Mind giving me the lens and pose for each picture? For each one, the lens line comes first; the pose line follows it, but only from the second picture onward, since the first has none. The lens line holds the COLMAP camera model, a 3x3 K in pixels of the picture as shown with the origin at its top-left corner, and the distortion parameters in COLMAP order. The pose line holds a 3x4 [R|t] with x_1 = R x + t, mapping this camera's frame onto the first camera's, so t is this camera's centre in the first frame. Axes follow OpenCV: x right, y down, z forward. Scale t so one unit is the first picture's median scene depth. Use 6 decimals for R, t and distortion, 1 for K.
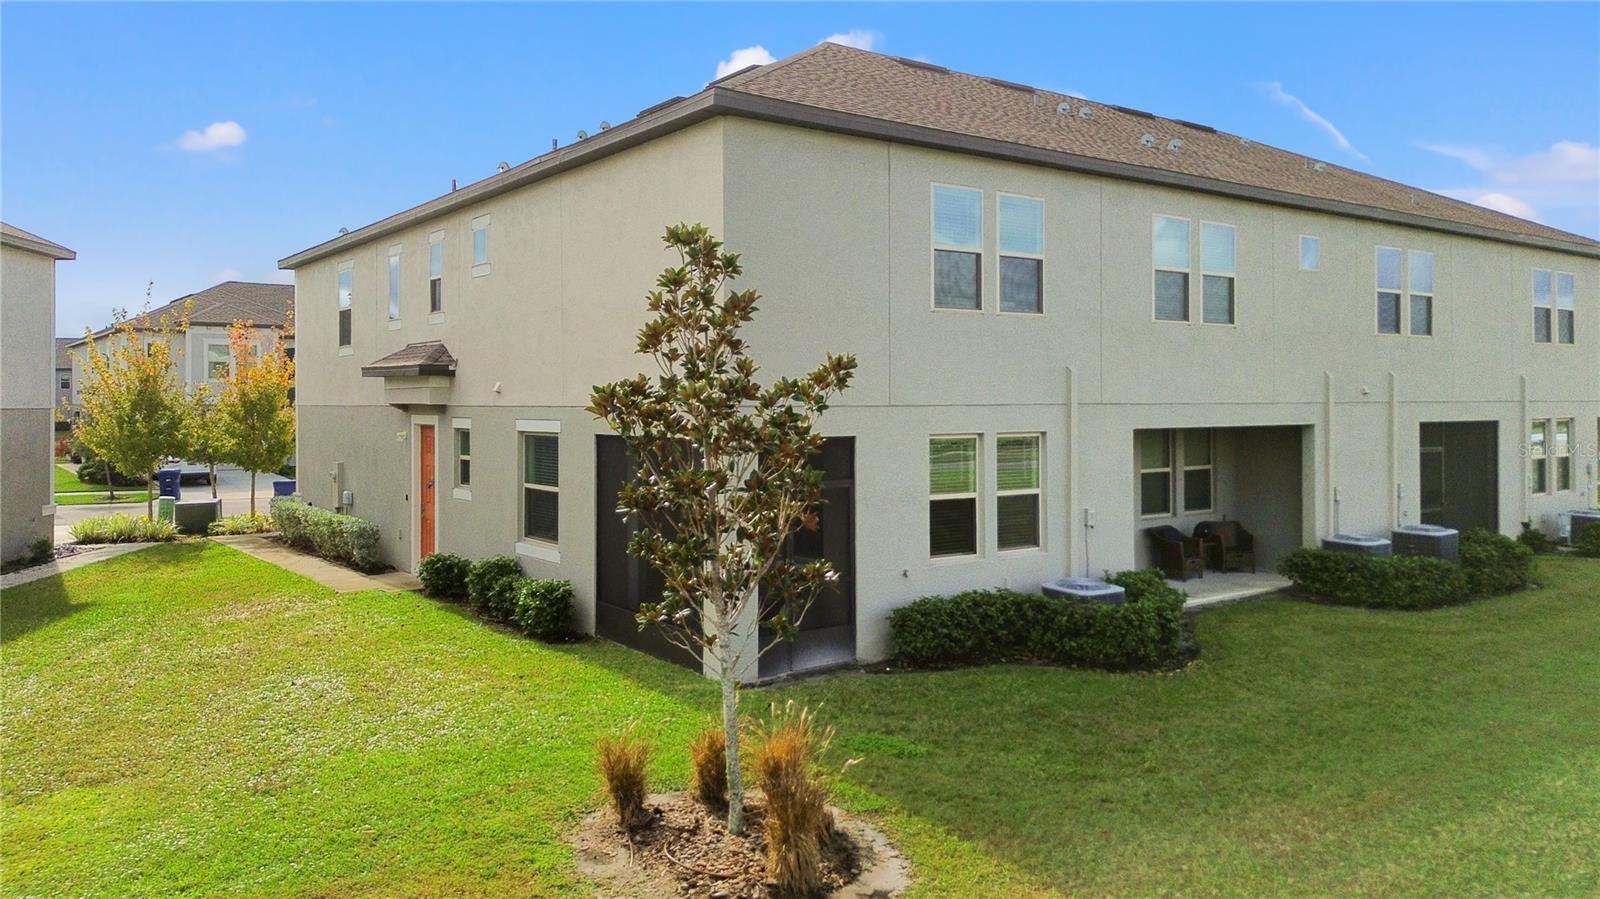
lens RADIAL K [[1118.0, 0, 800.0], [0, 1118.0, 449.5], [0, 0, 1]] dist [0.073642, -0.084075]
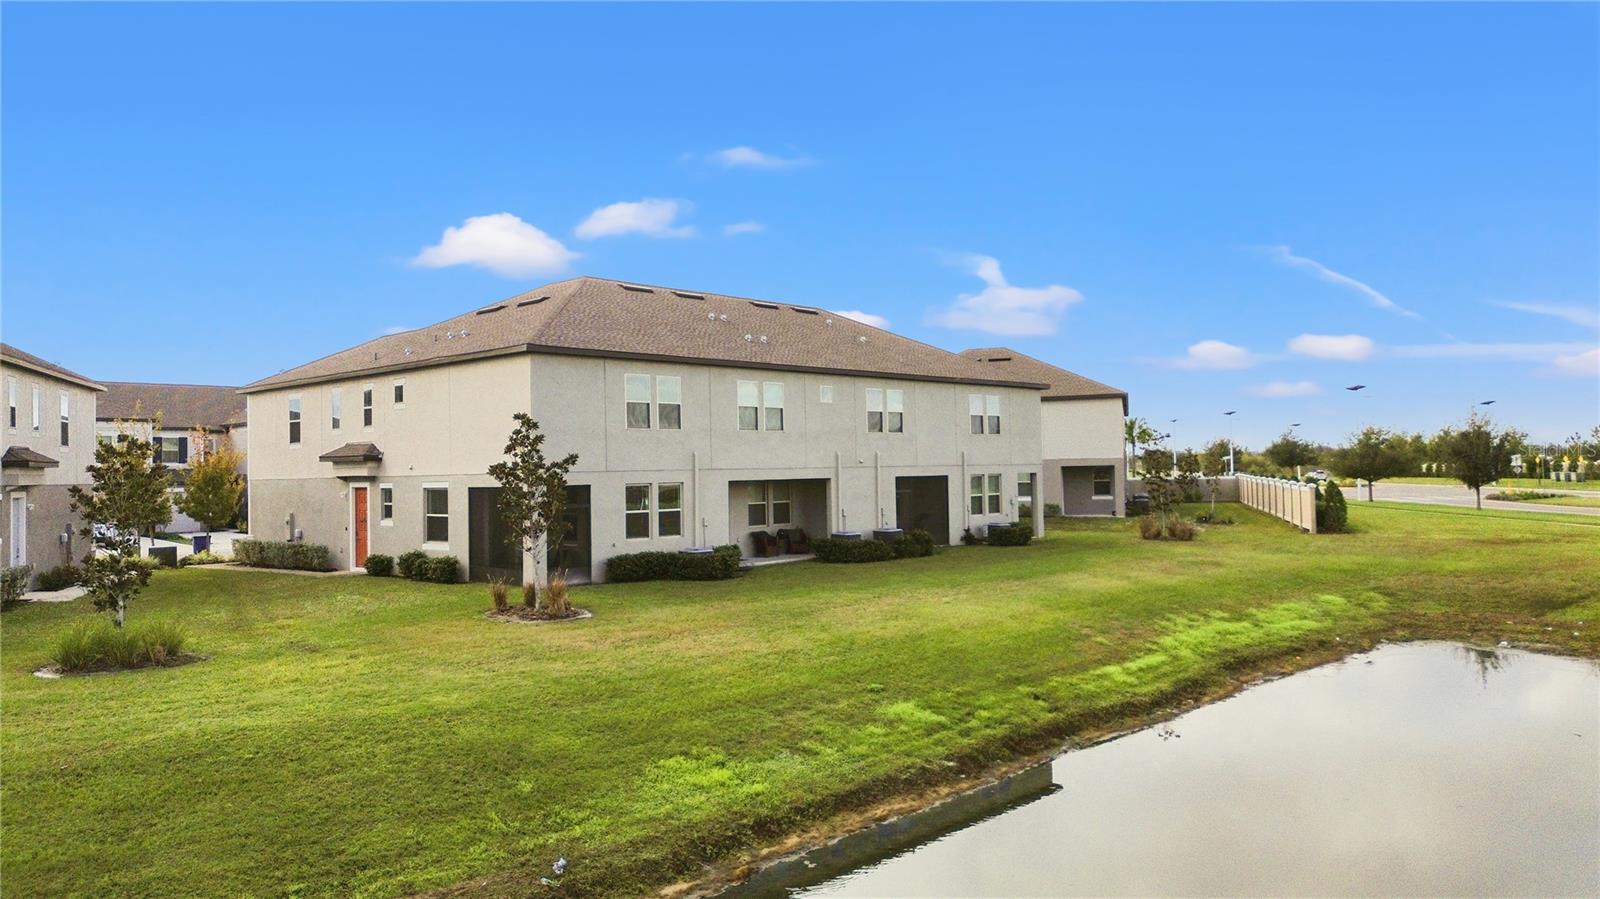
lens RADIAL K [[1118.0, 0, 800.0], [0, 1118.0, 449.5], [0, 0, 1]] dist [0.073642, -0.084075]
pose [[0.984207, -0.013637, 0.176497, 0.061507], [0.024936, 0.997767, -0.061956, 0.062760], [-0.175258, 0.065379, 0.982349, -1.218362]]
